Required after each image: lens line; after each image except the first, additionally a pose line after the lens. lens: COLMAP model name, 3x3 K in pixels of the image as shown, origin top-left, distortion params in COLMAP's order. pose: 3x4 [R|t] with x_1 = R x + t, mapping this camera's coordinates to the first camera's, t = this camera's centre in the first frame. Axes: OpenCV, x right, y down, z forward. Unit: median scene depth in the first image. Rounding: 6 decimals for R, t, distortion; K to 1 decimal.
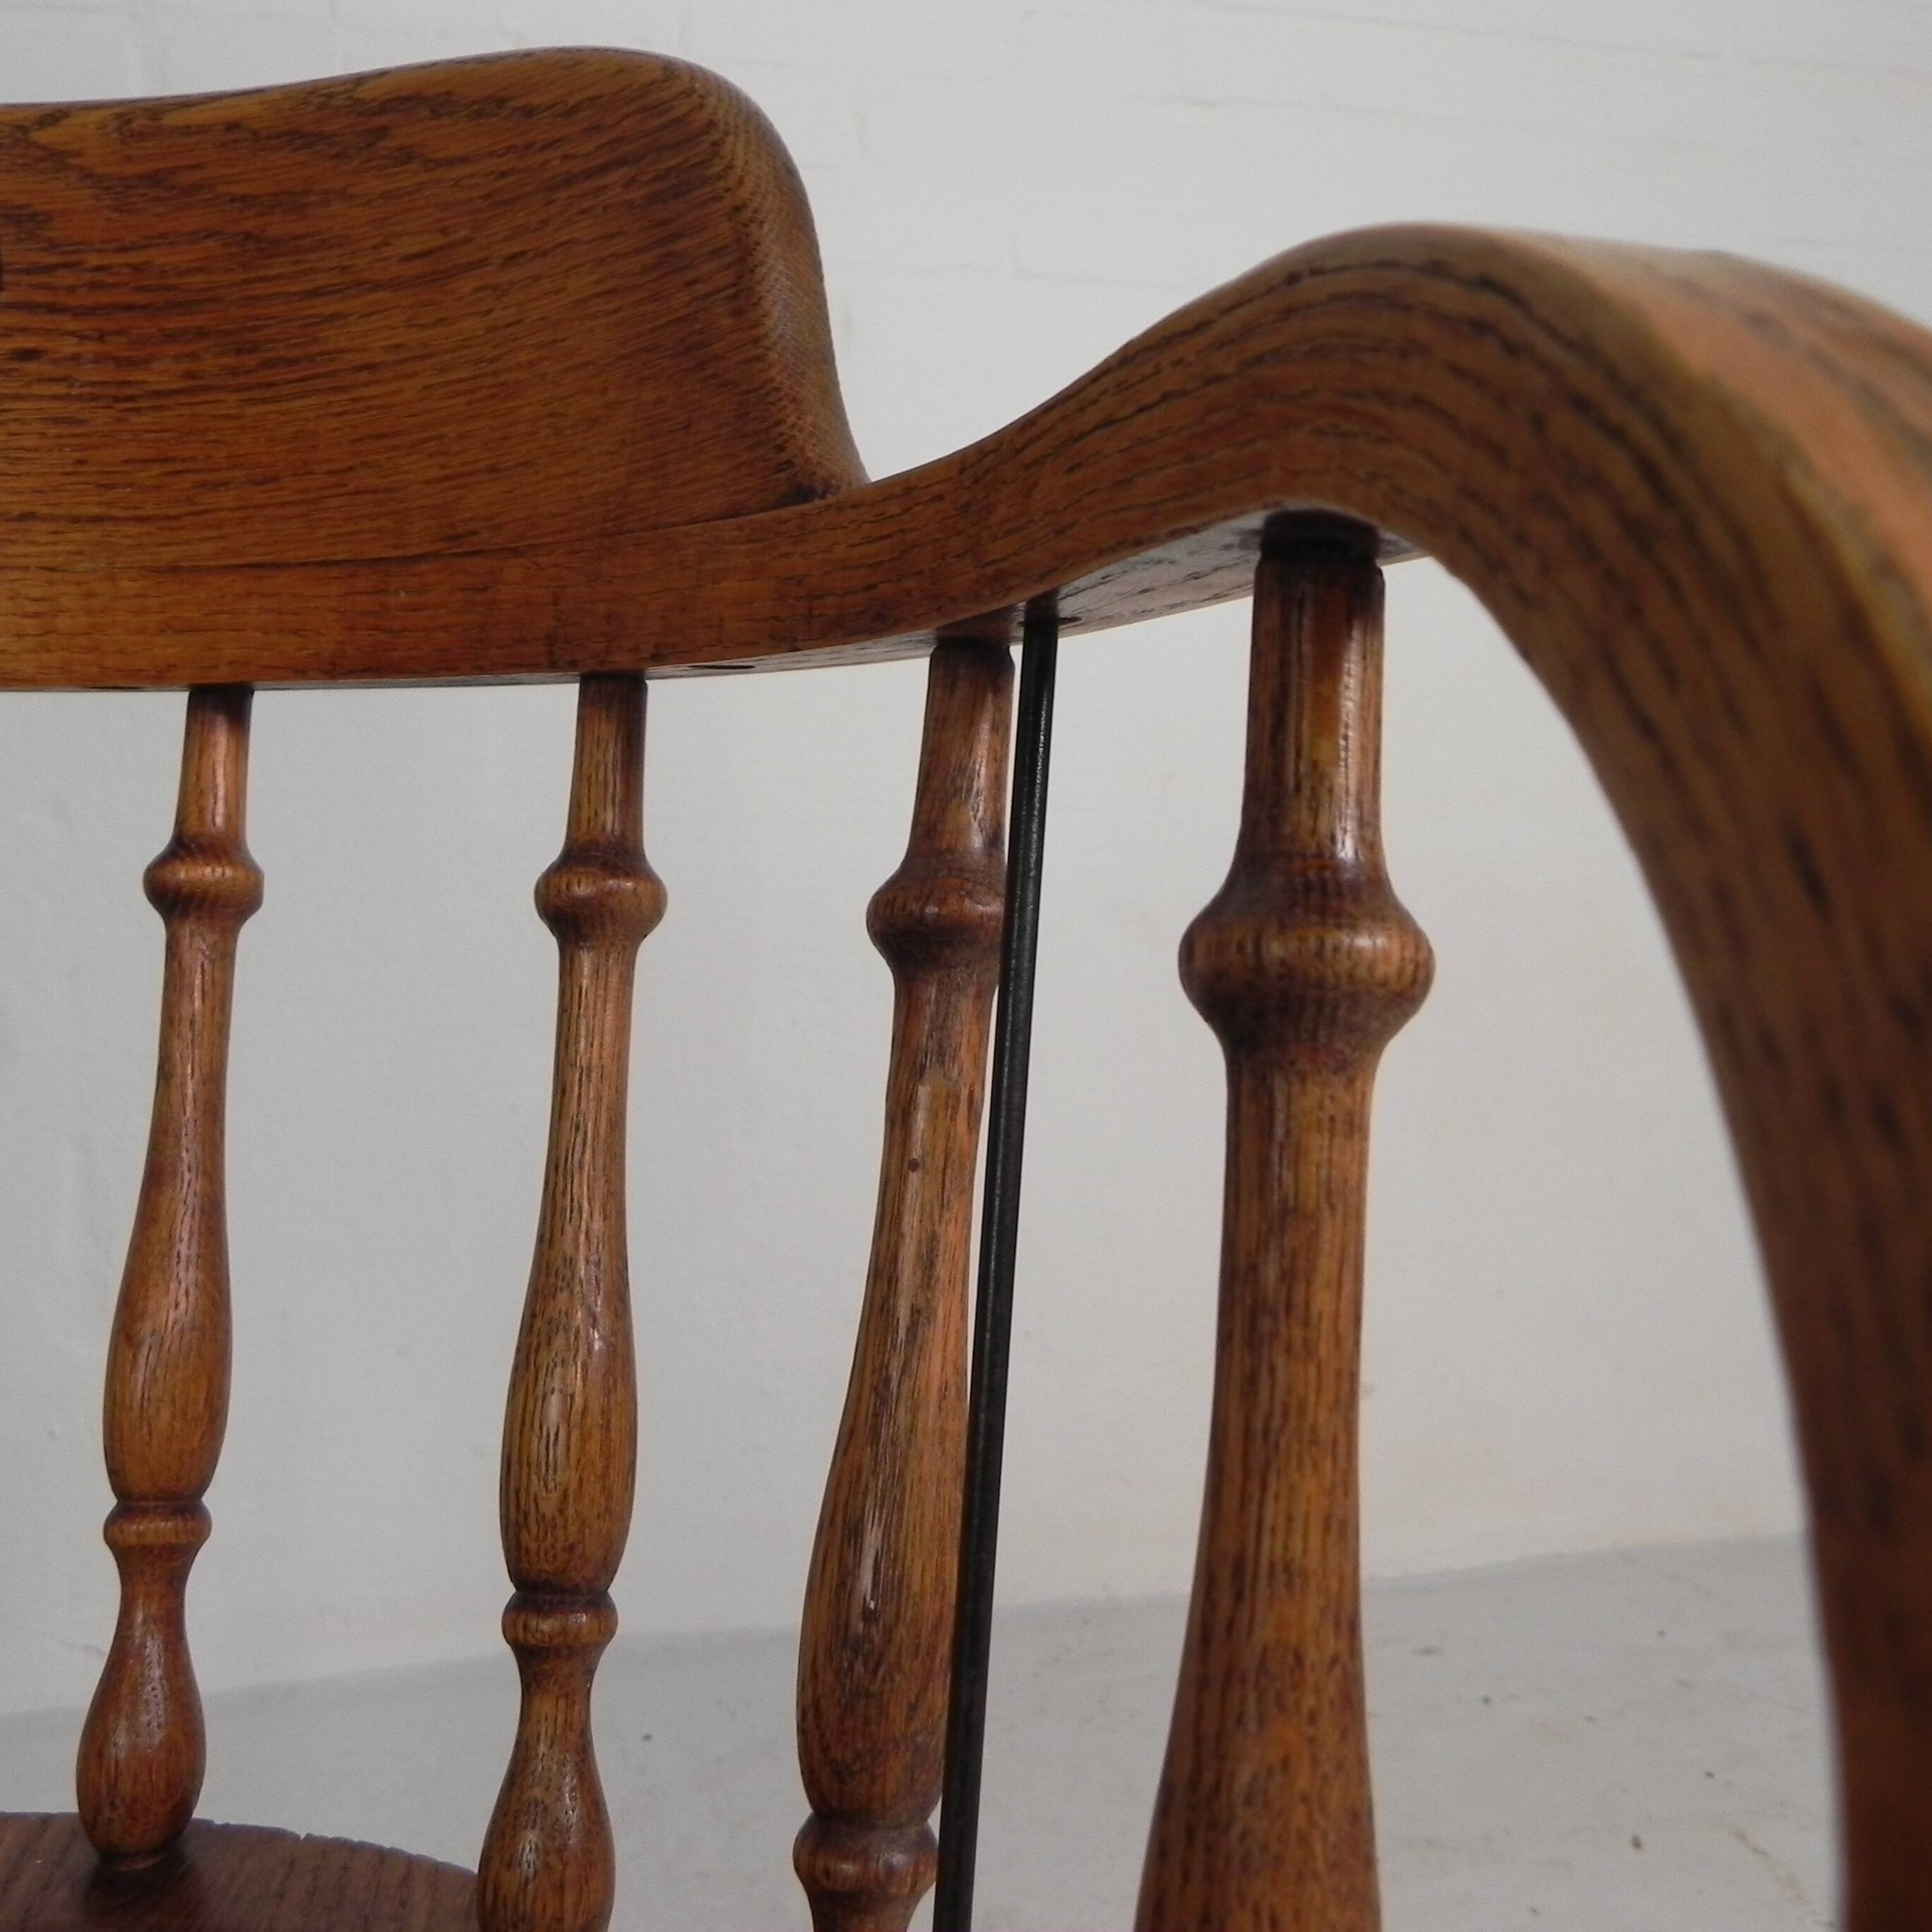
lens RADIAL K [[1940.7, 0, 968.0], [0, 1940.7, 962.0], [0, 0, 1]] dist [-0.011787, -0.004866]
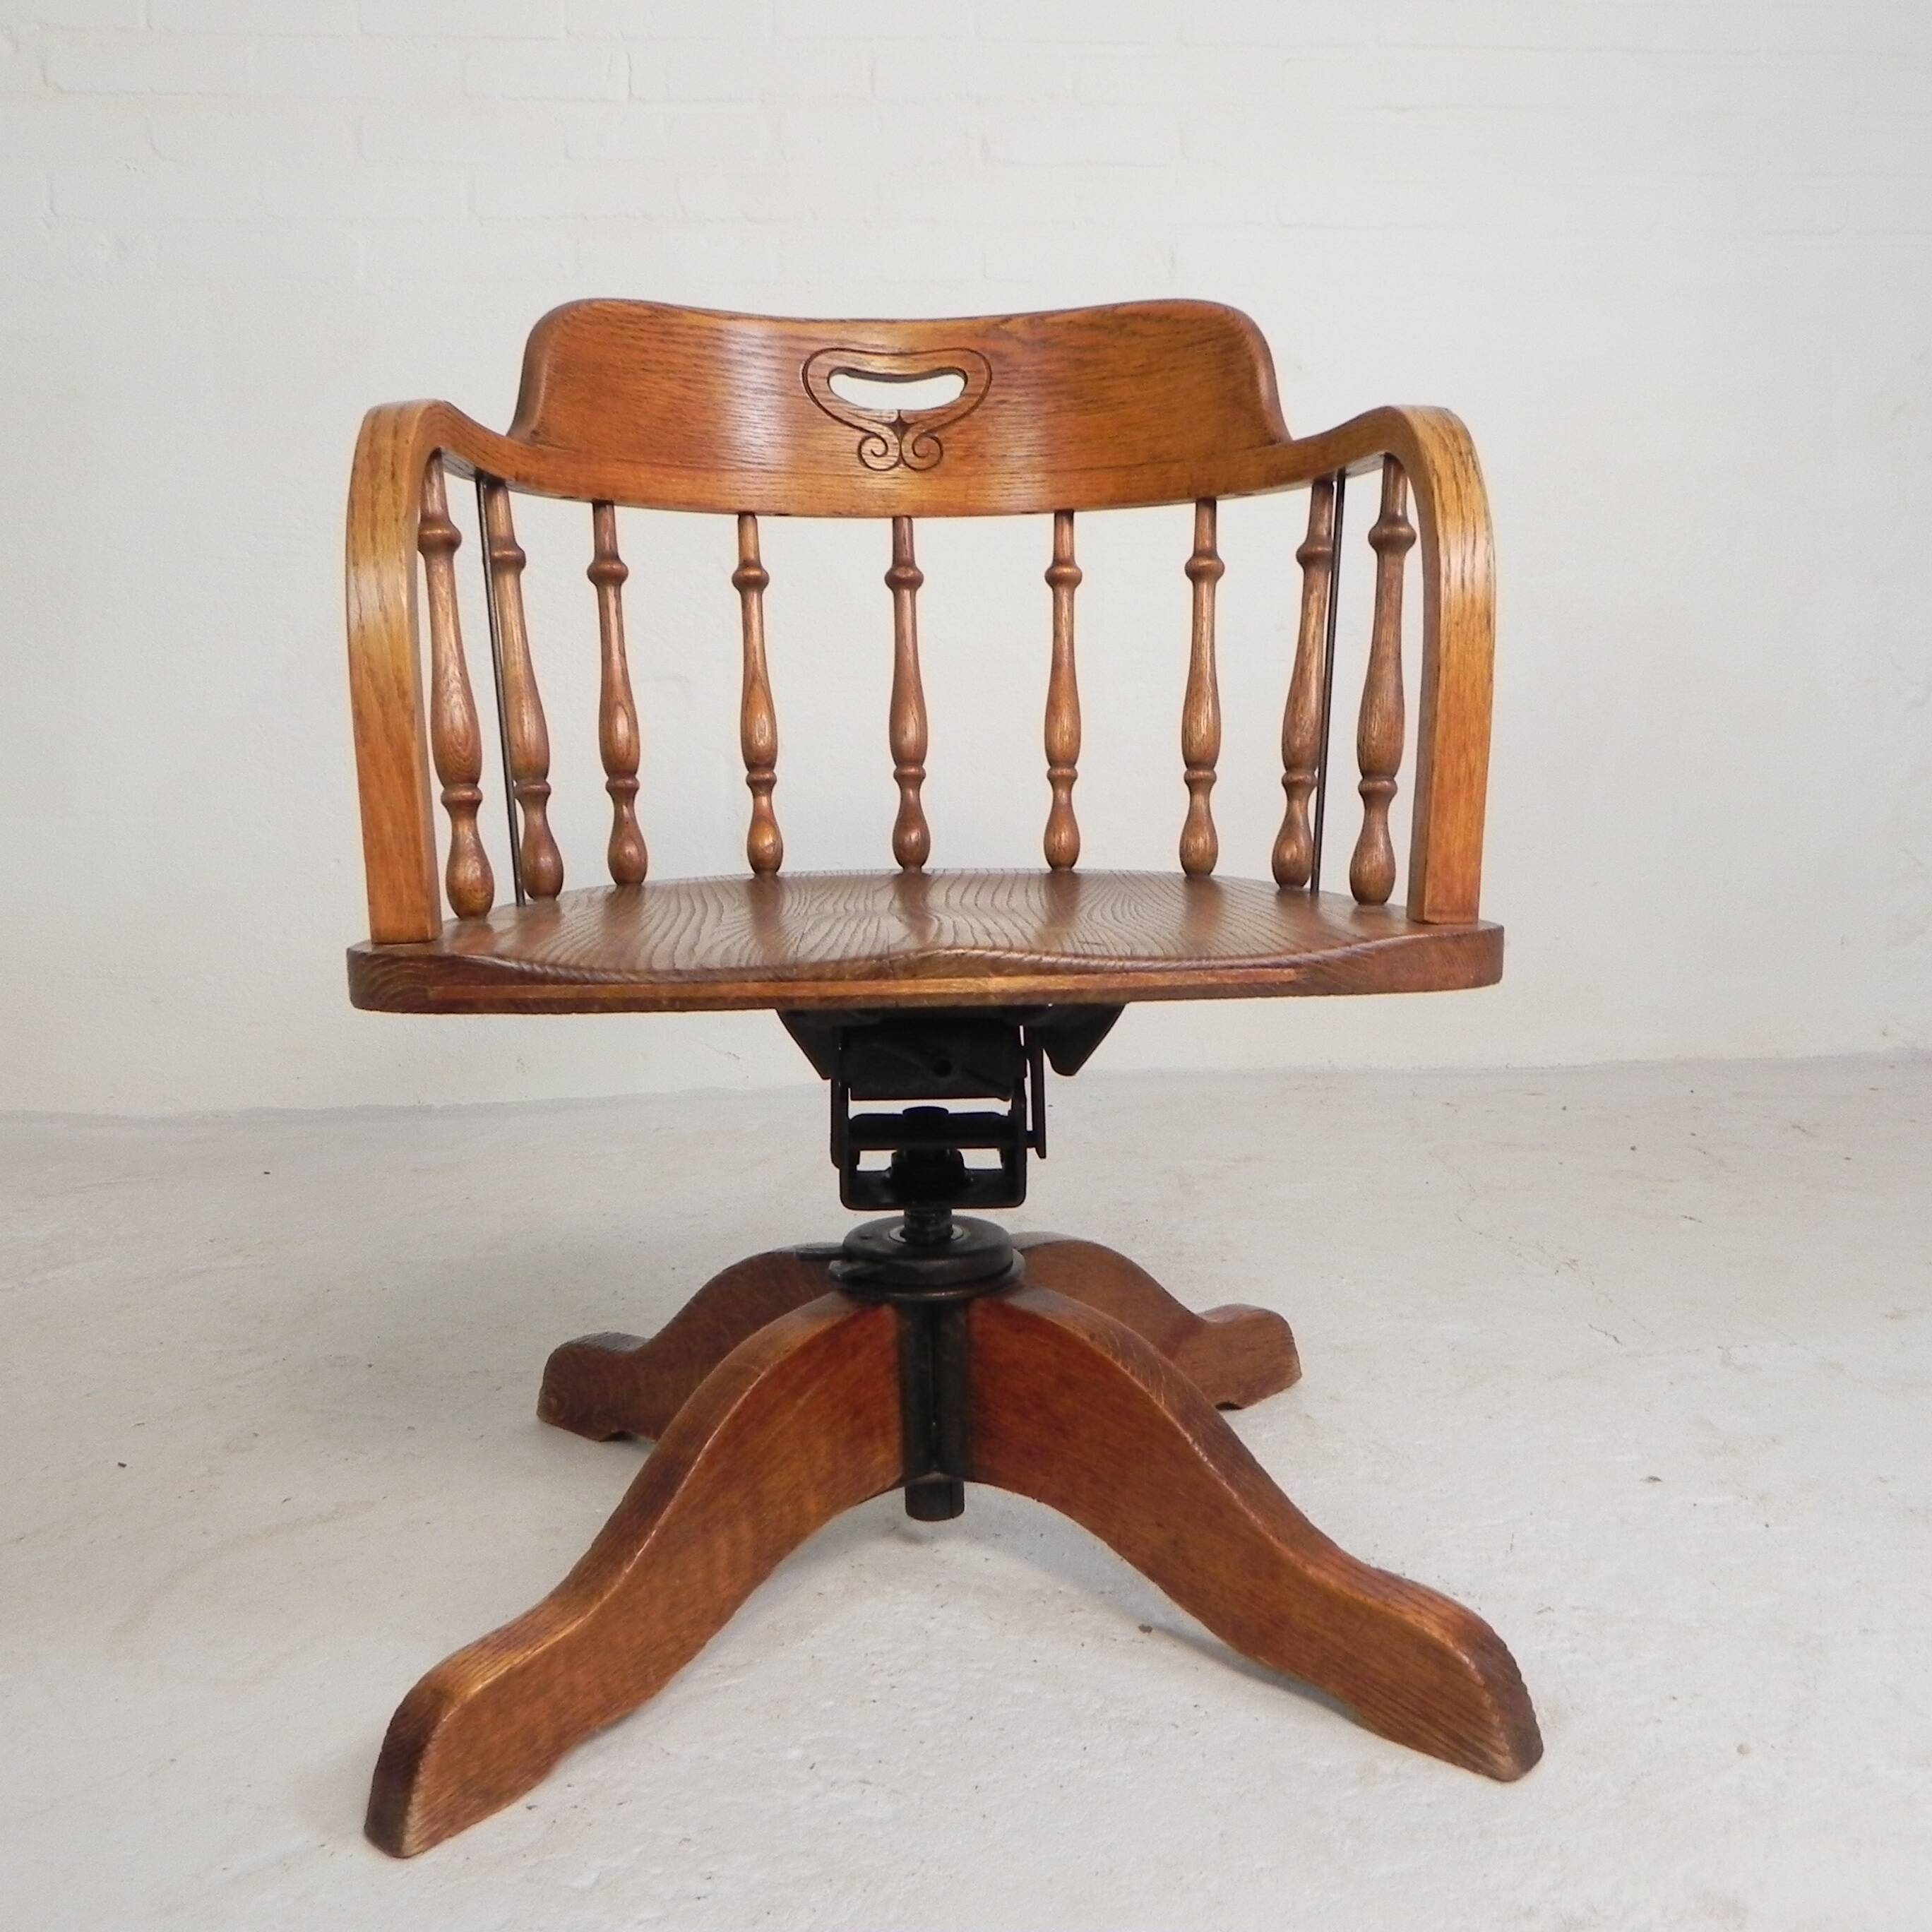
lens RADIAL K [[1940.7, 0, 968.0], [0, 1940.7, 962.0], [0, 0, 1]] dist [-0.011787, -0.004866]
pose [[0.987914, -0.002889, -0.154979, -0.077363], [0.011791, 0.998330, 0.056554, 0.428275], [0.154557, -0.057698, 0.986298, -2.256811]]
